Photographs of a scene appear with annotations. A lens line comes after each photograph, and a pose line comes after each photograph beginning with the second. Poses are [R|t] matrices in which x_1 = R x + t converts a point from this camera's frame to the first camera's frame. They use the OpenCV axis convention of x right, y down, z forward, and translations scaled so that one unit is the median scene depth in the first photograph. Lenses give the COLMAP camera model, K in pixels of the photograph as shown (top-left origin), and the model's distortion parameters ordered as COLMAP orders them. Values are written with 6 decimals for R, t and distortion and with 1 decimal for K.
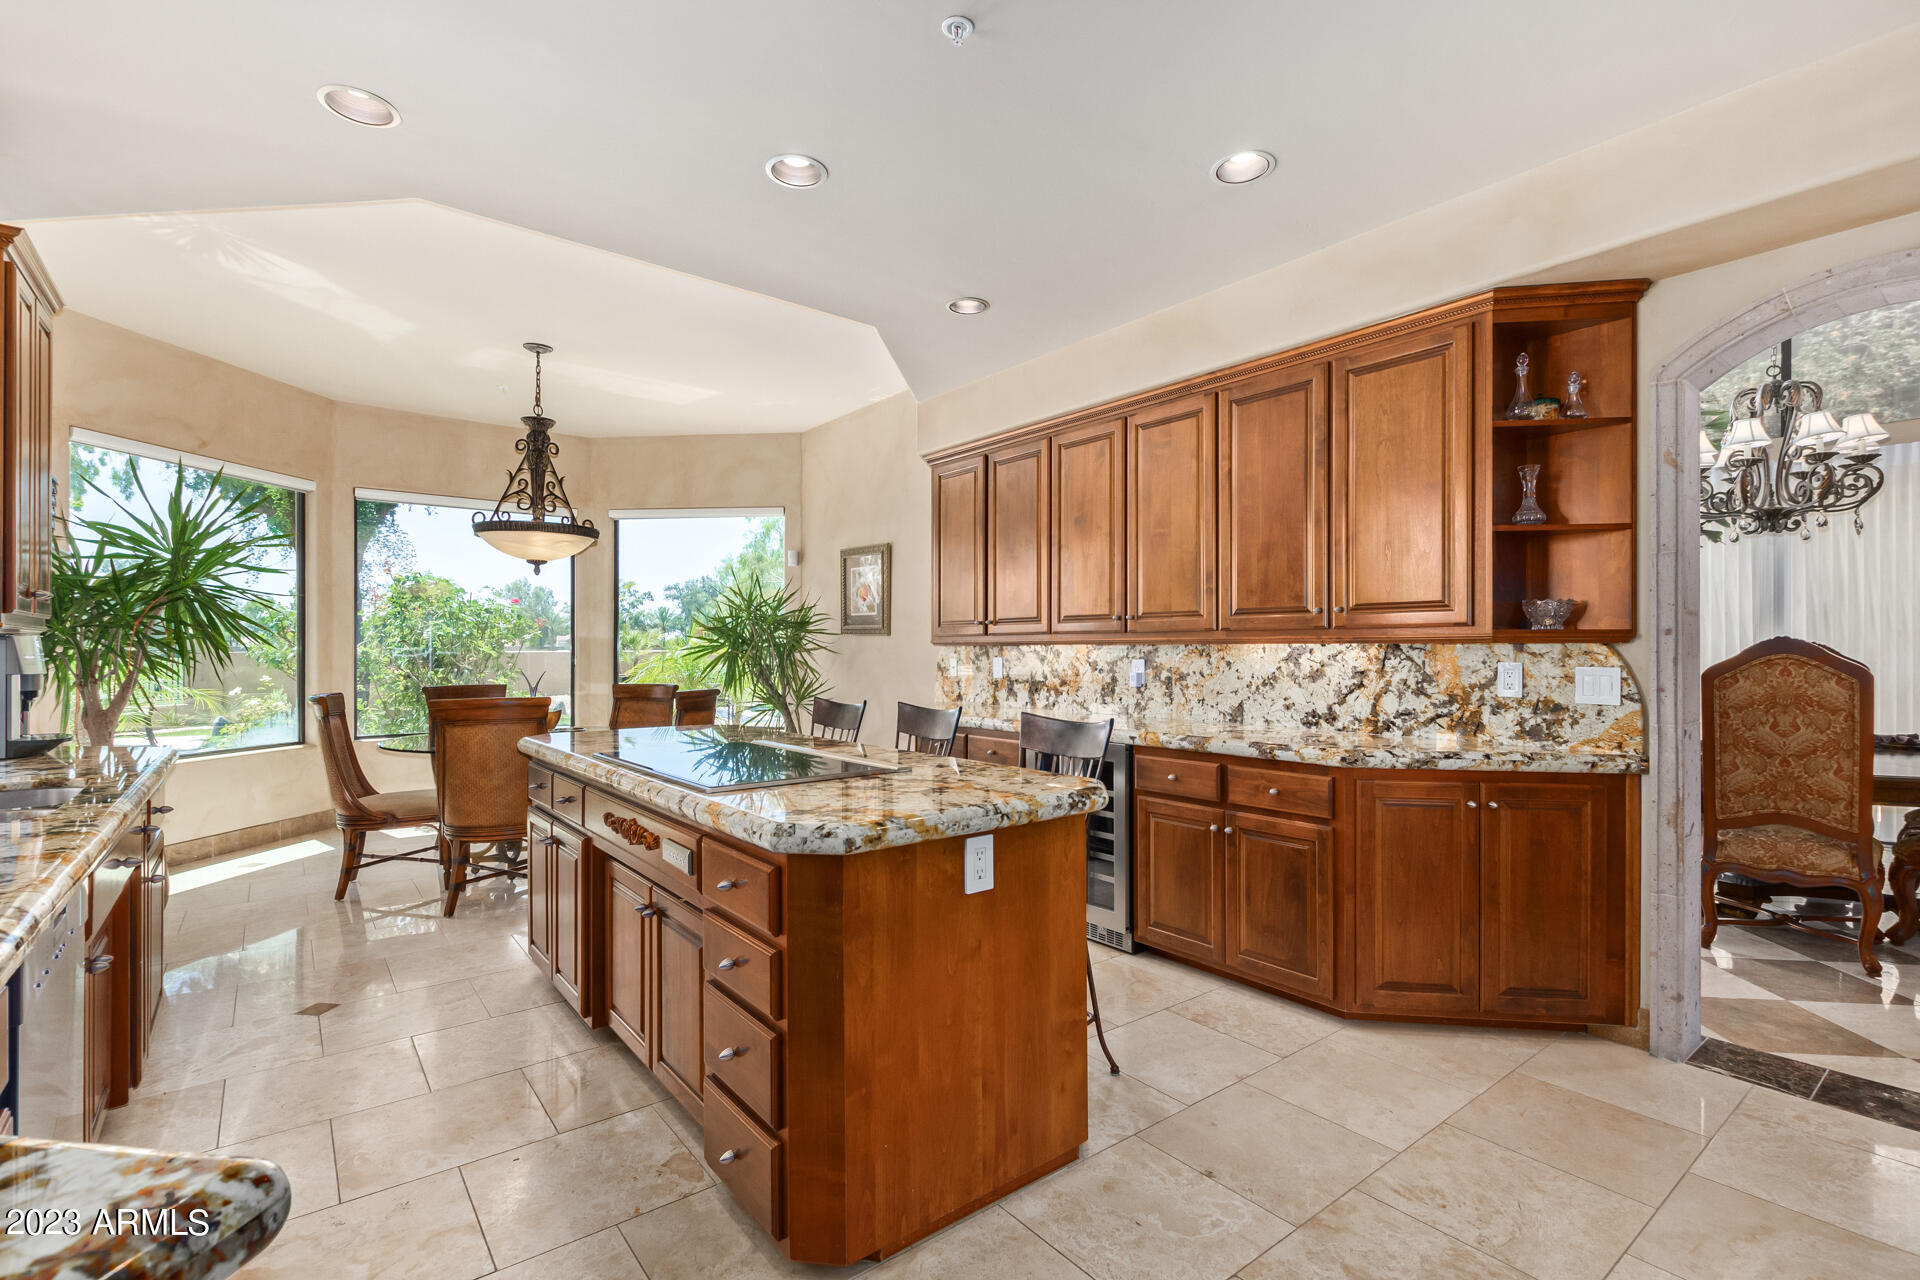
lens RADIAL K [[879.0, 0, 956.5], [0, 879.0, 640.9], [0, 0, 1]] dist [-0.001708, -0.000869]
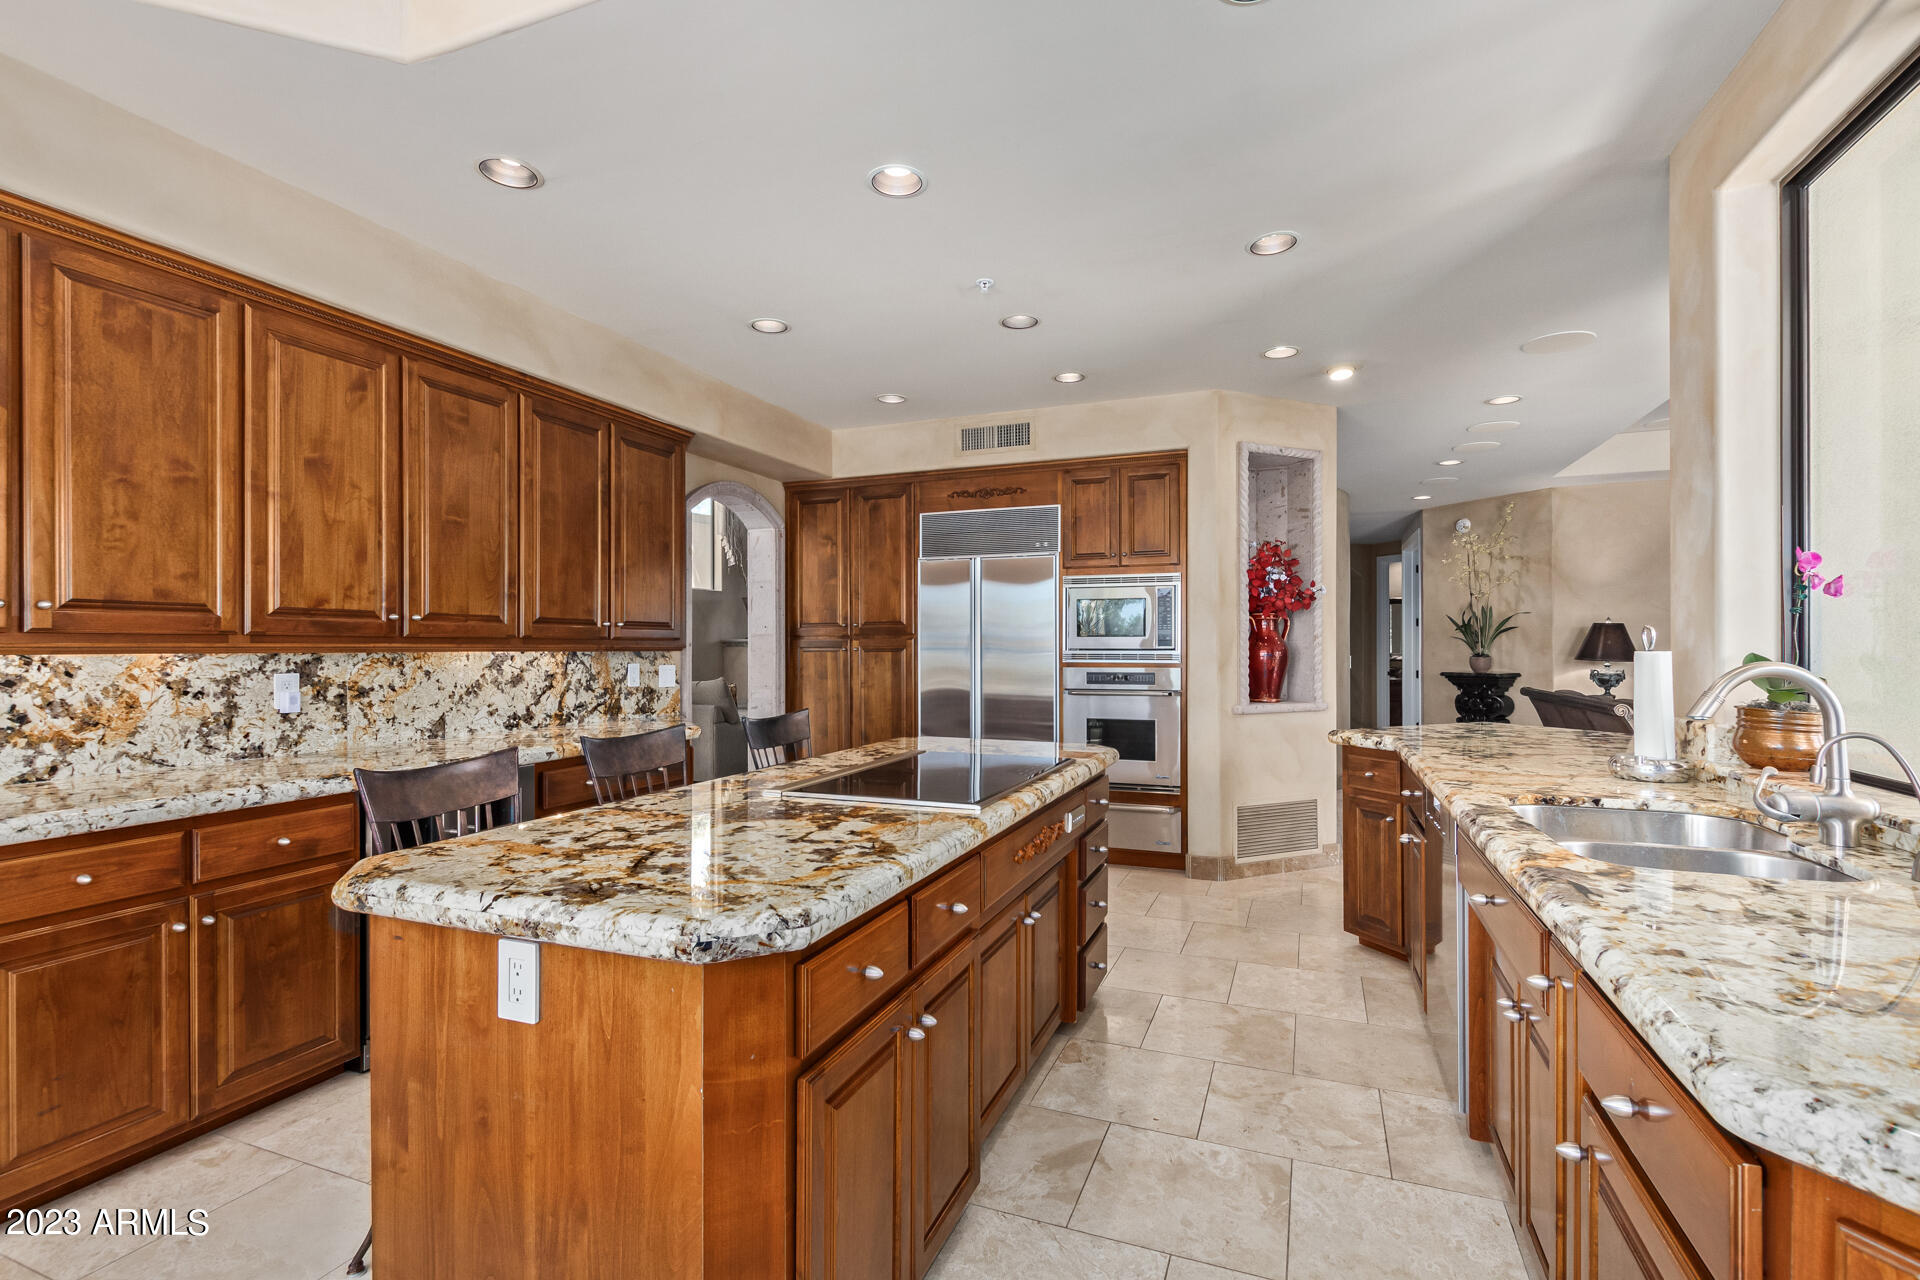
lens RADIAL K [[879.0, 0, 955.5], [0, 879.0, 645.3], [0, 0, 1]] dist [-0.001708, -0.000869]
pose [[-0.507938, 0.004483, 0.861382, -0.787302], [-0.005372, 0.999951, -0.008372, 0.002059], [-0.861377, -0.008880, -0.507889, 1.070322]]
